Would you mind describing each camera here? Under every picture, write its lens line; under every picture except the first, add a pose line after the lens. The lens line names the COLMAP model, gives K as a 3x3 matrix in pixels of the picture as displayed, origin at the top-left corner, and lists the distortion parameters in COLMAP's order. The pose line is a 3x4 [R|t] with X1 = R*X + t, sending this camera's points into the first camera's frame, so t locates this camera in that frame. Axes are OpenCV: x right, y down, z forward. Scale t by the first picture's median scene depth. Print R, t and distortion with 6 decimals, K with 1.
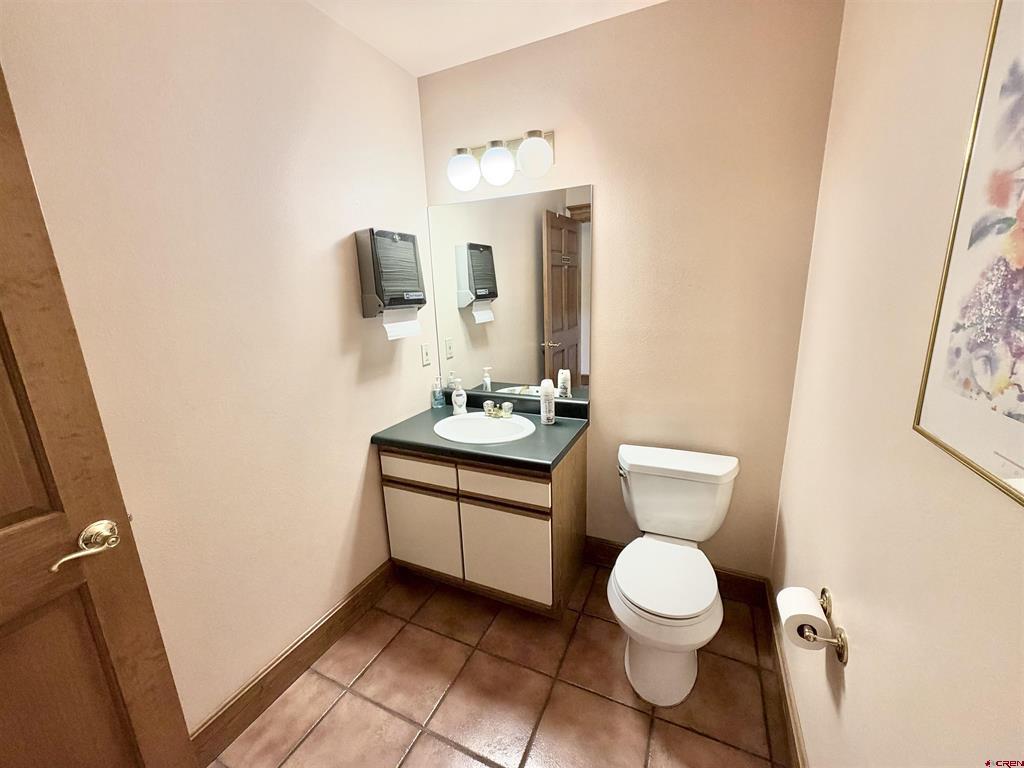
lens RADIAL K [[406.7, 0, 512.4], [0, 406.7, 379.3], [0, 0, 1]] dist [0.000208, 0.000129]
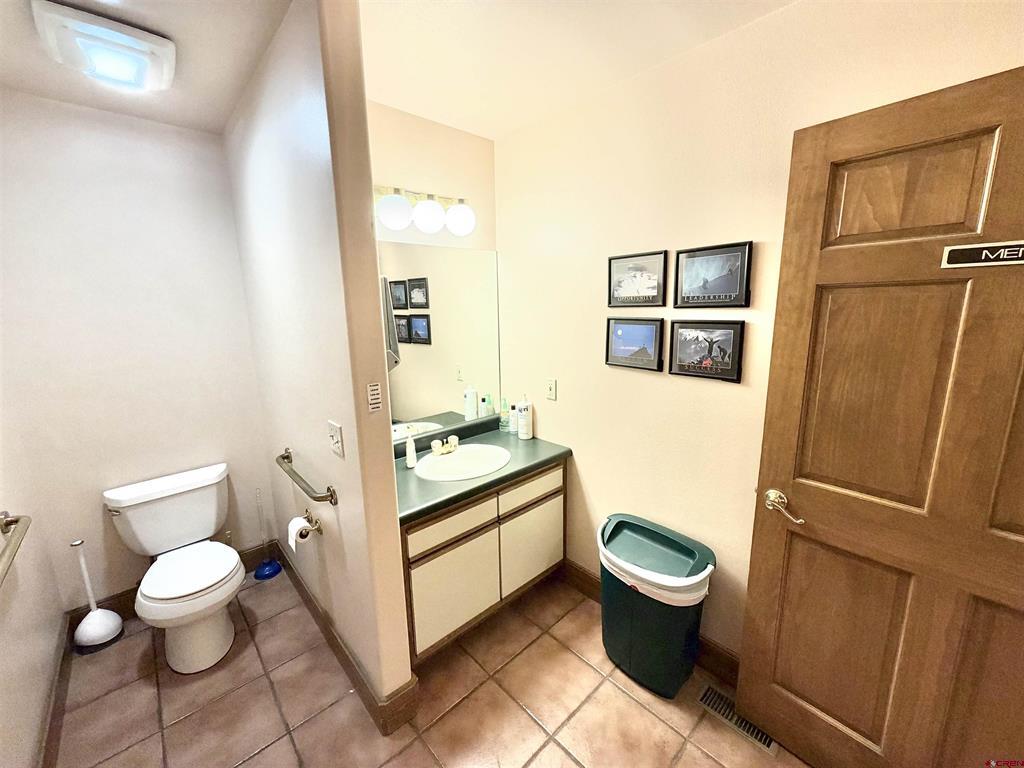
lens RADIAL K [[406.7, 0, 512.4], [0, 406.7, 379.3], [0, 0, 1]] dist [0.000208, 0.000129]
pose [[0.379892, -0.147382, 0.913214, -0.956266], [0.202337, 0.976559, 0.073434, -0.140839], [-0.902630, 0.156880, 0.400808, 0.433189]]
